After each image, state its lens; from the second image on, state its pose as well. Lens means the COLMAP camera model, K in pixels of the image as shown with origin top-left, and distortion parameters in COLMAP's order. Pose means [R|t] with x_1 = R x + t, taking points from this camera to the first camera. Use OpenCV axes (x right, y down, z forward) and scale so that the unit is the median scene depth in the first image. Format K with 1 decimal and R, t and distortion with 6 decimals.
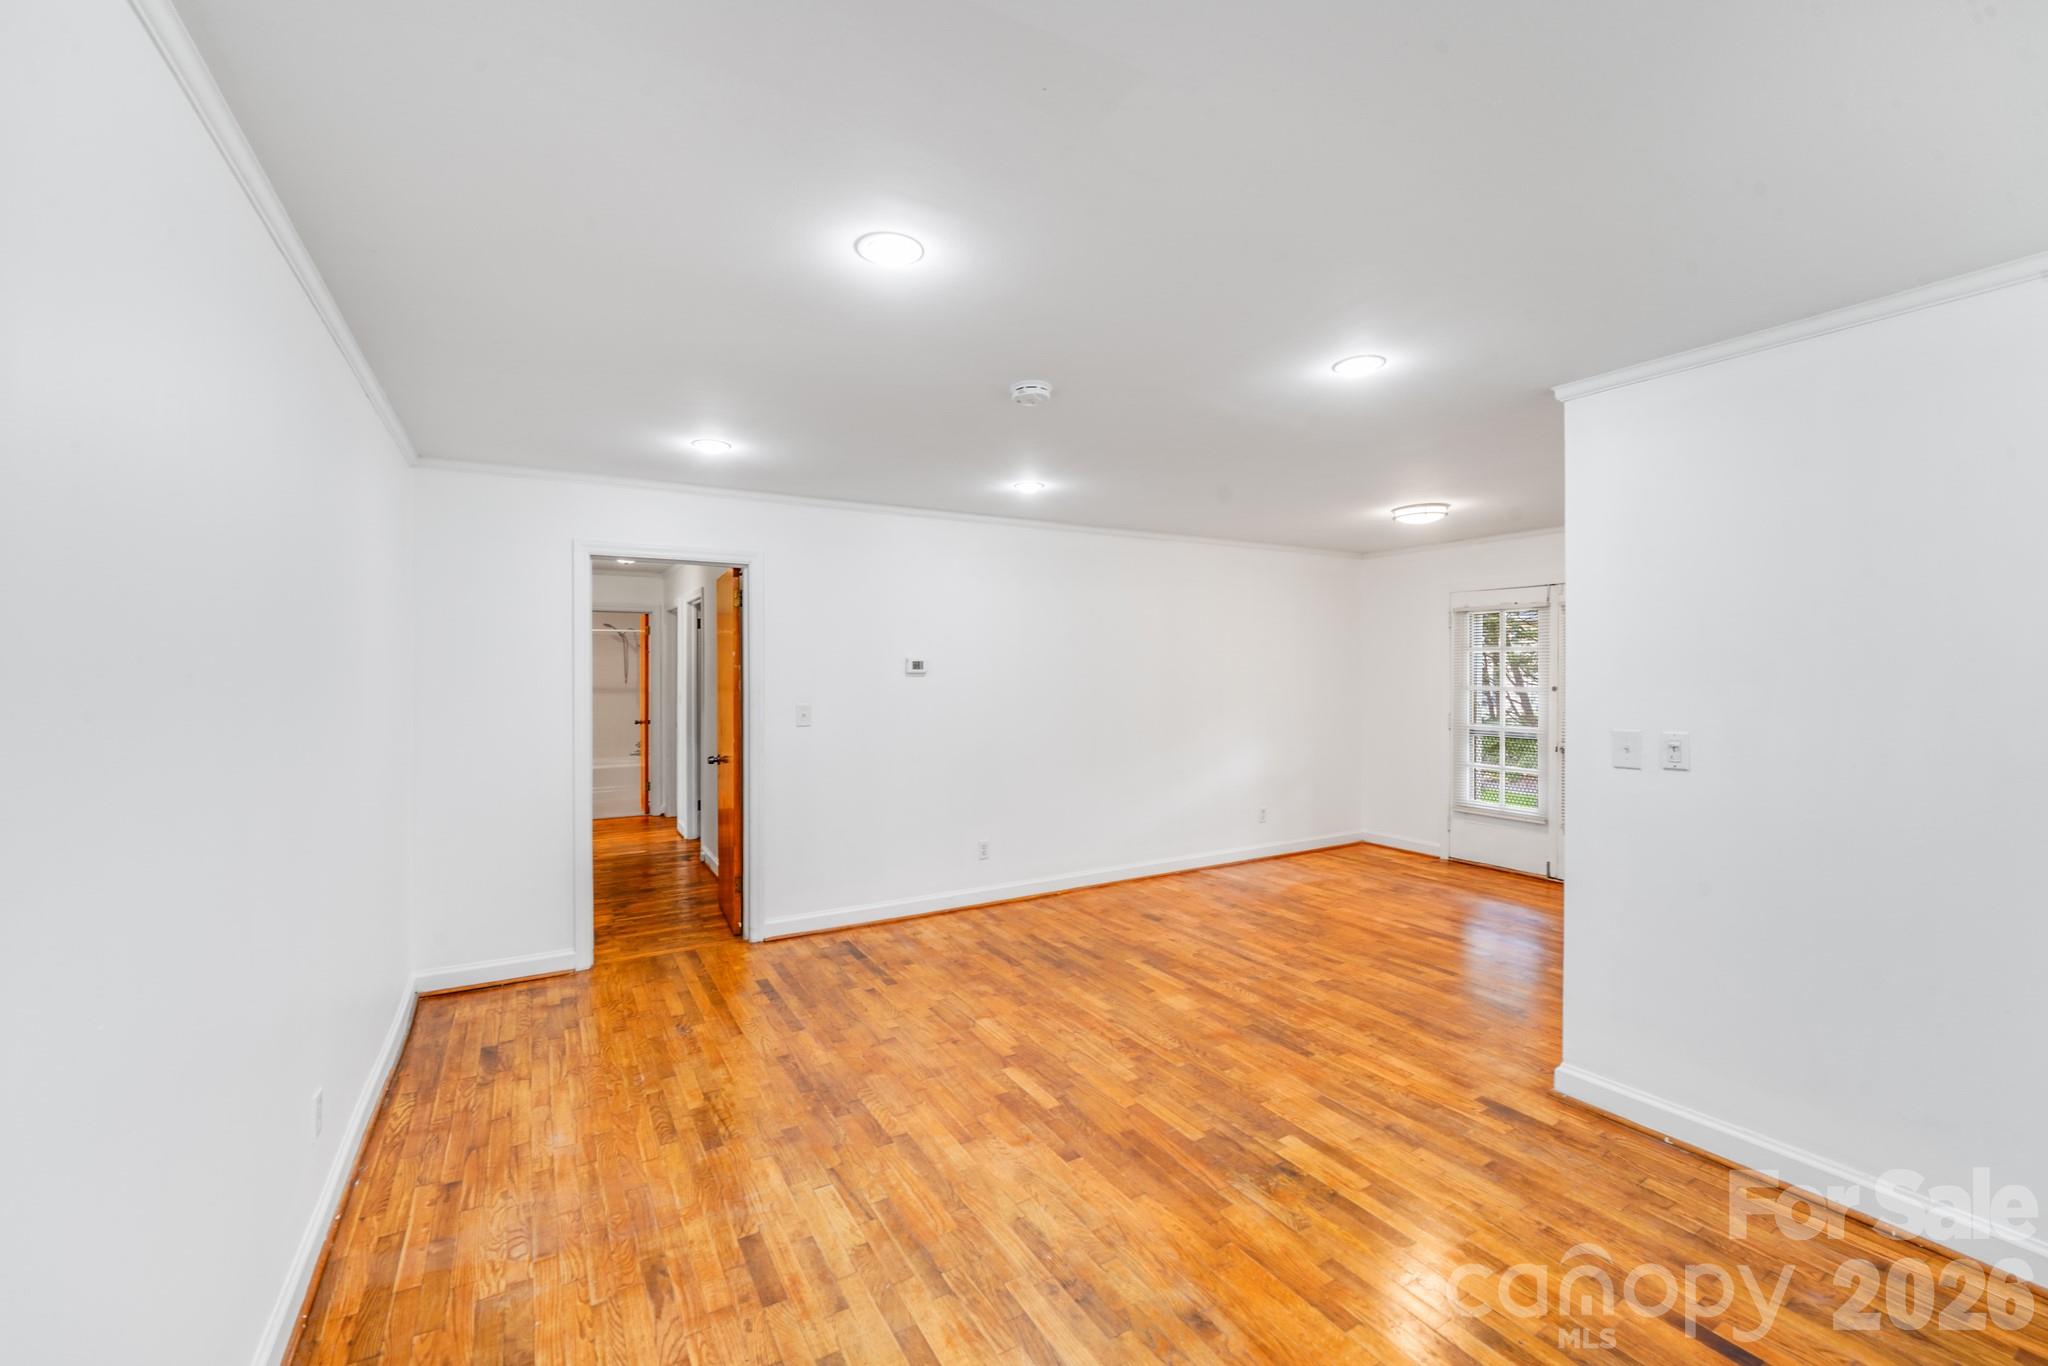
lens RADIAL K [[834.2, 0, 1017.8], [0, 834.2, 675.4], [0, 0, 1]] dist [-0.001393, -0.000048]
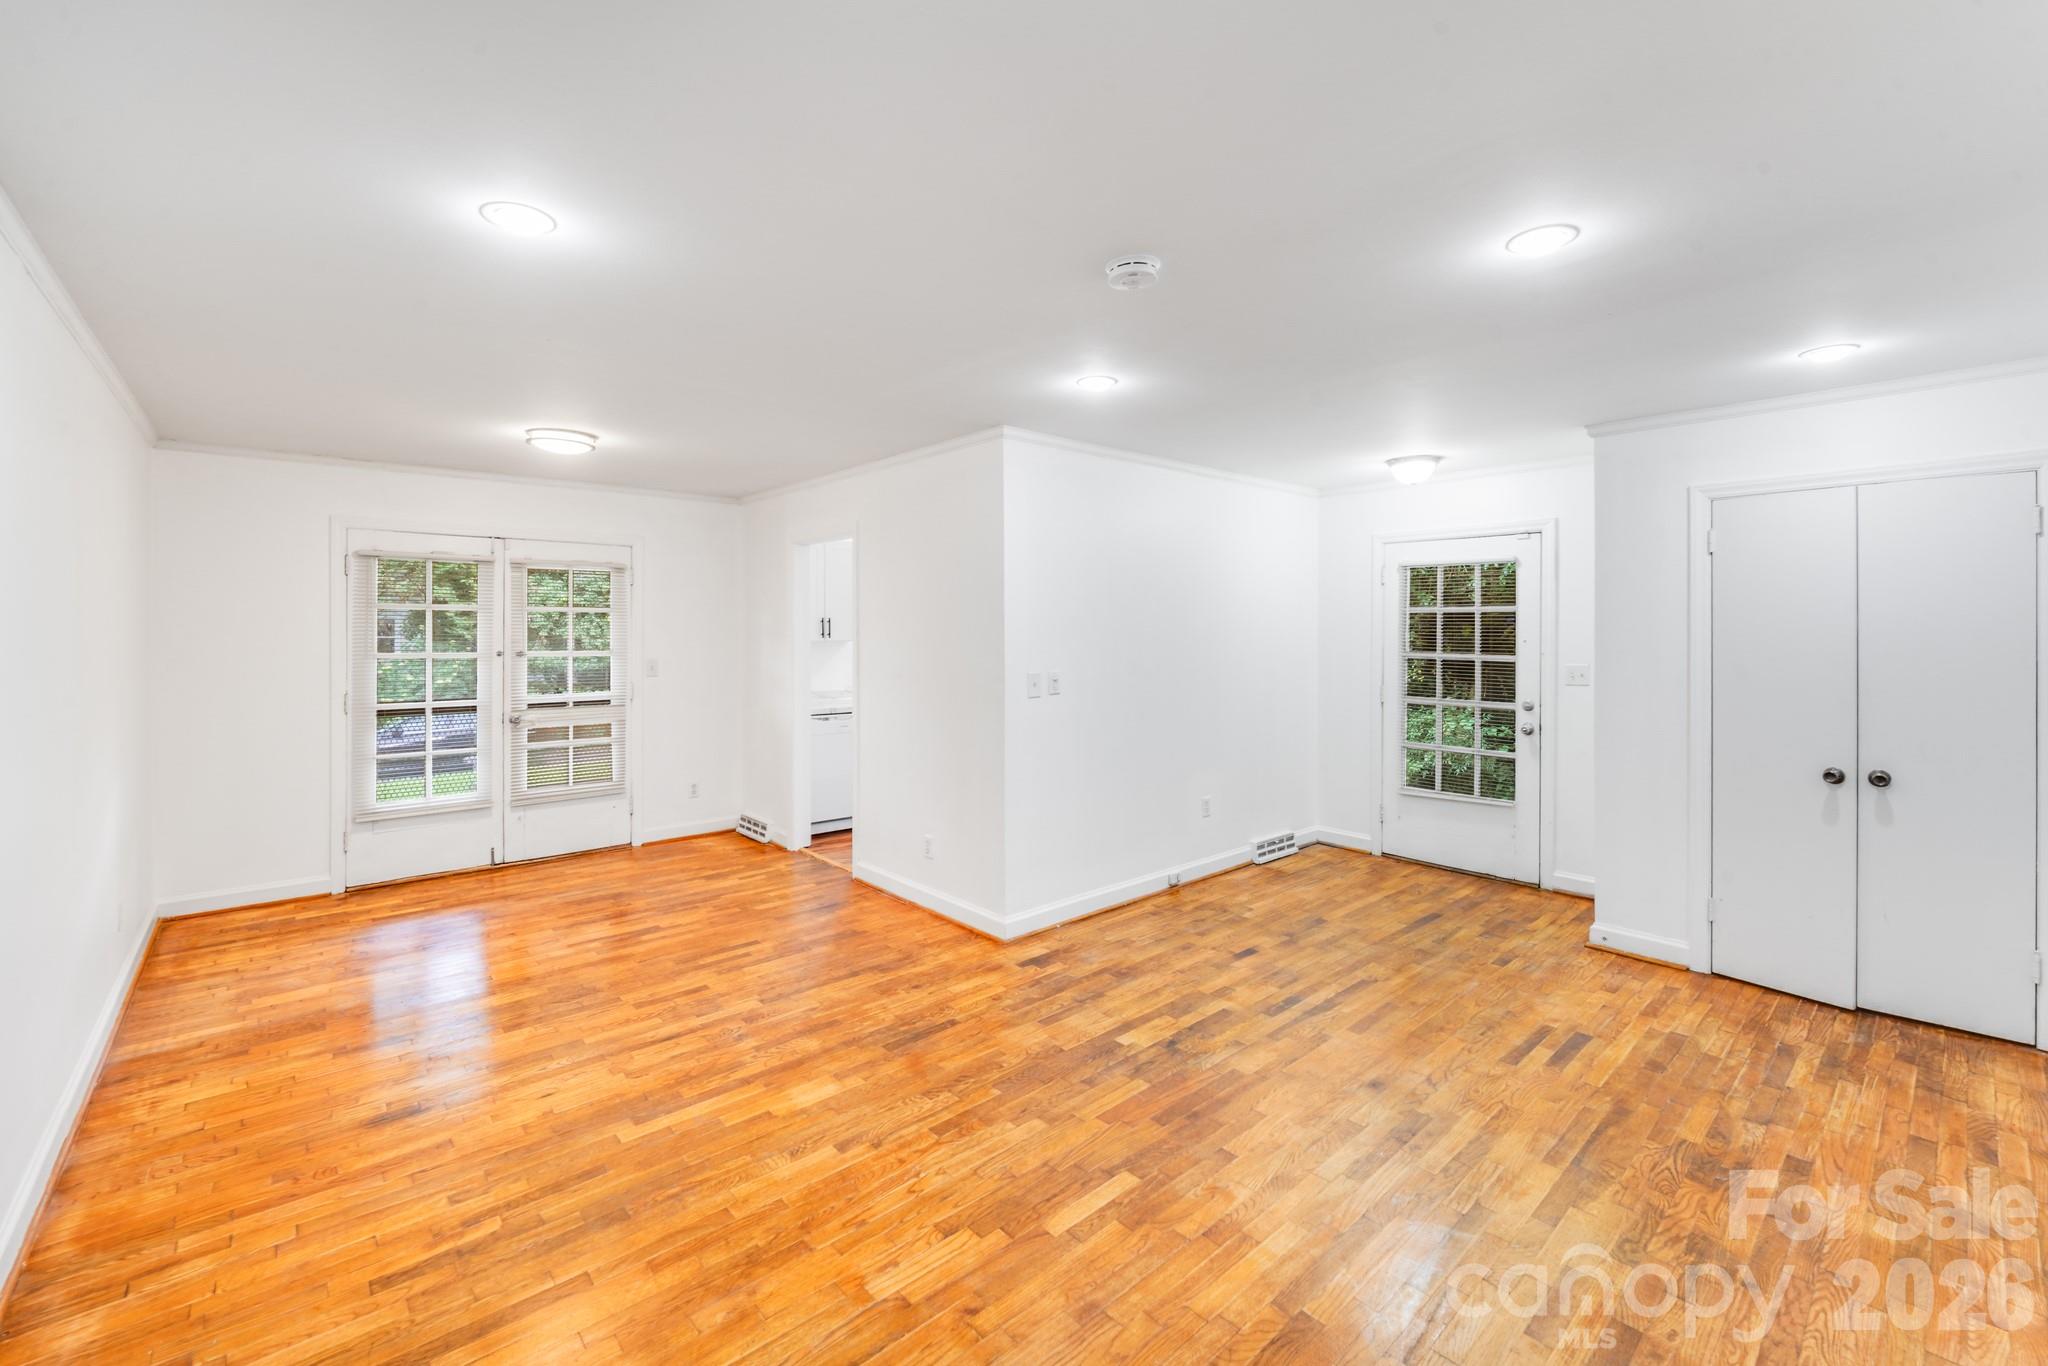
lens RADIAL K [[851.3, 0, 1014.3], [0, 851.3, 629.8], [0, 0, 1]] dist [-0.006213, -0.000540]
pose [[-0.187902, -0.000332, 0.982188, -0.556815], [0.008593, 0.999961, 0.001982, -0.010416], [-0.982150, 0.008812, -0.187892, 0.947669]]
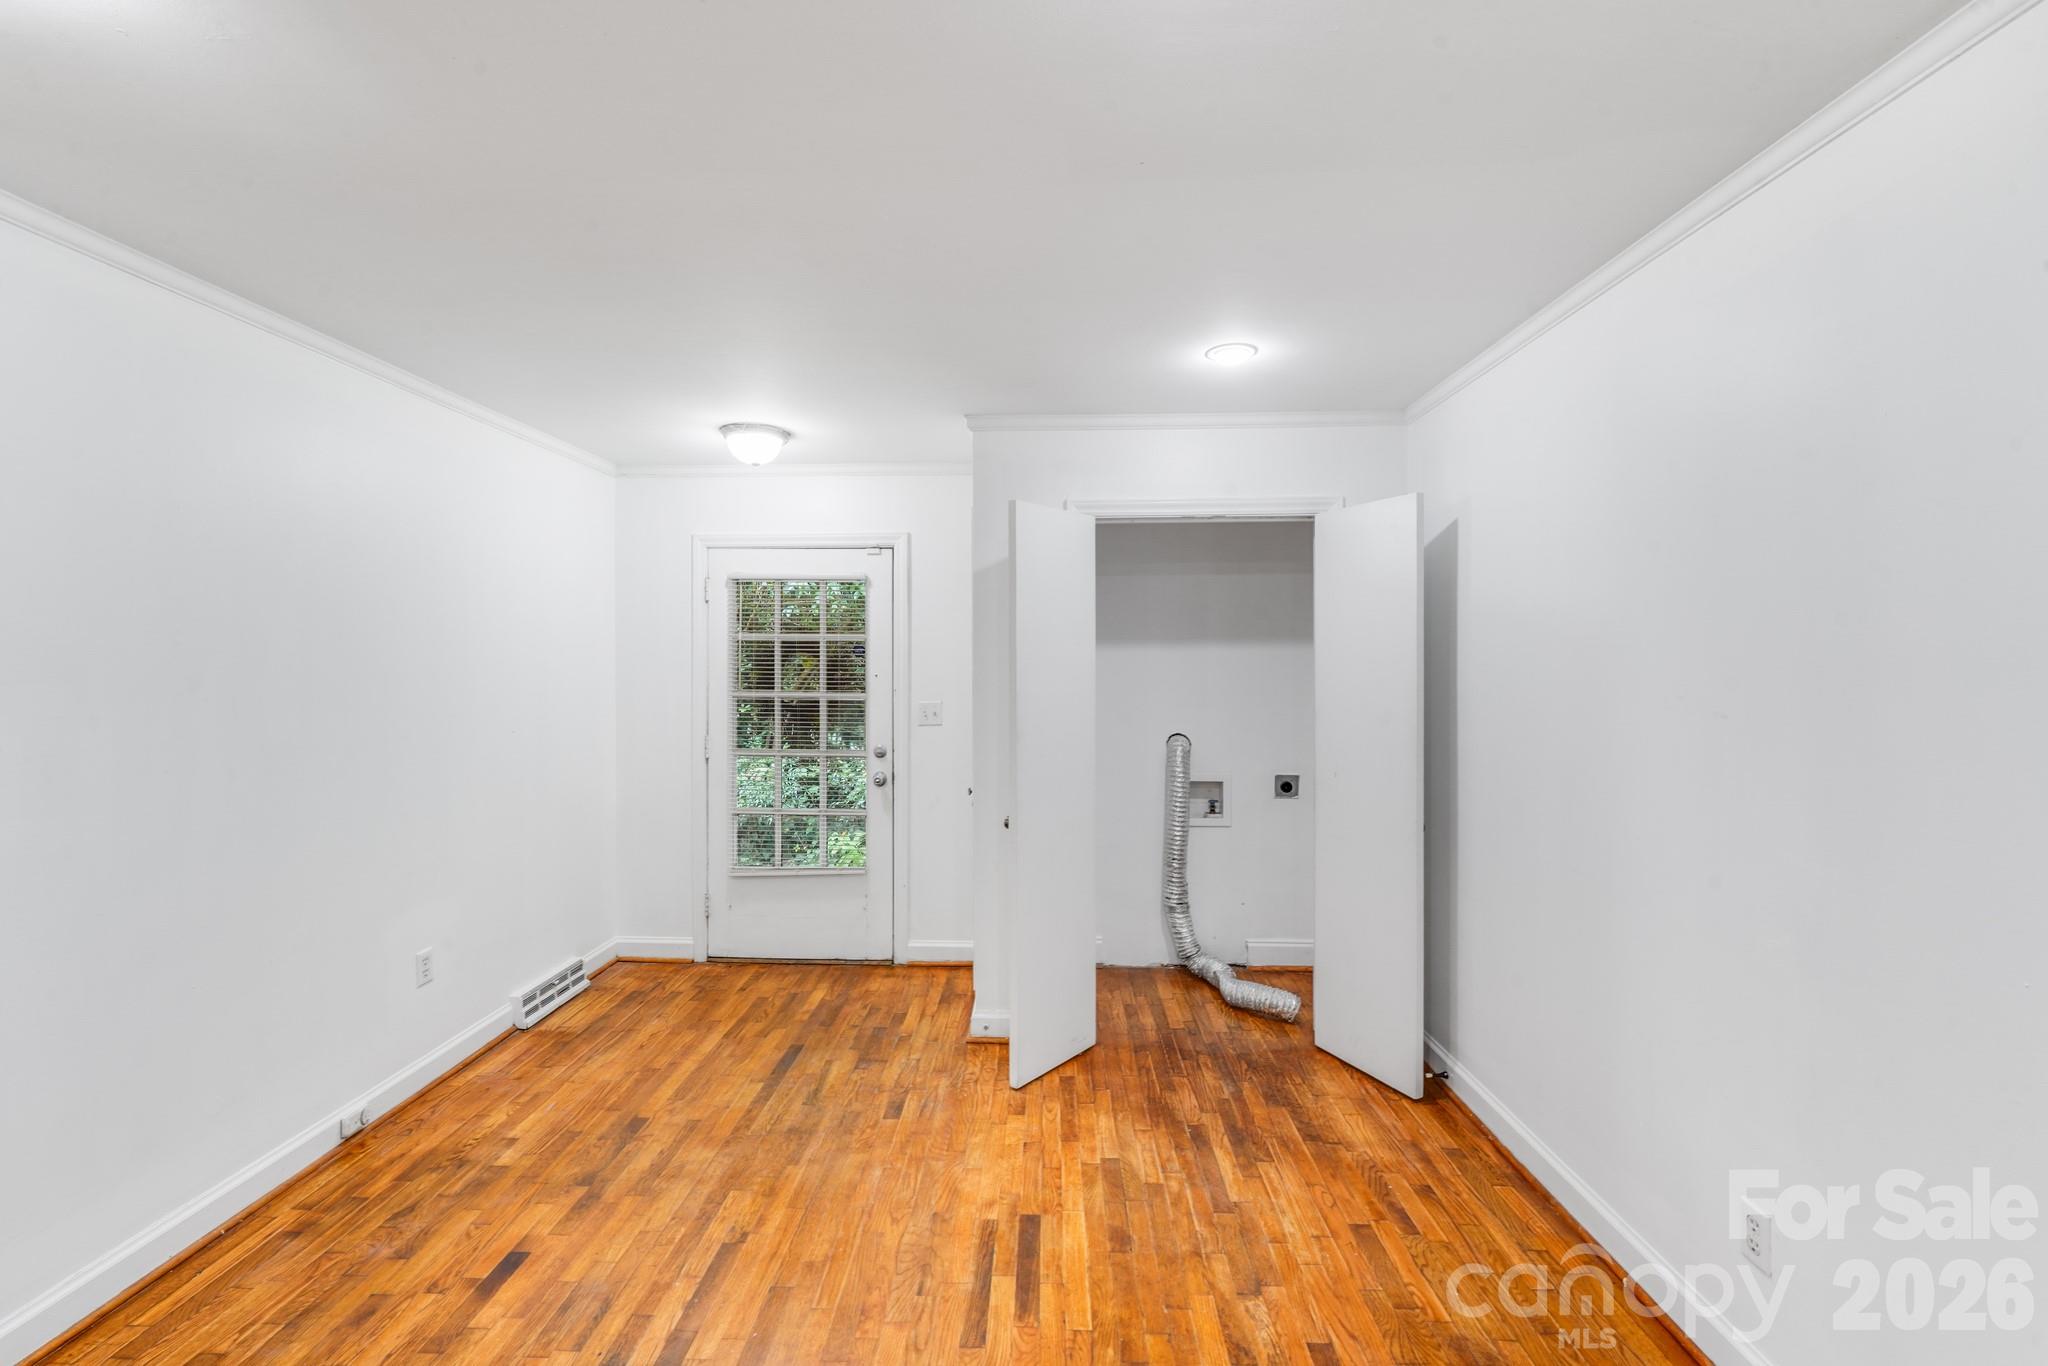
lens RADIAL K [[826.2, 0, 1024.8], [0, 826.2, 667.6], [0, 0, 1]] dist [-0.015199, -0.000123]
pose [[-0.850534, -0.002668, 0.525913, -0.154672], [0.005314, 0.999892, 0.013666, -0.007526], [-0.525893, 0.014418, -0.850428, 0.743683]]
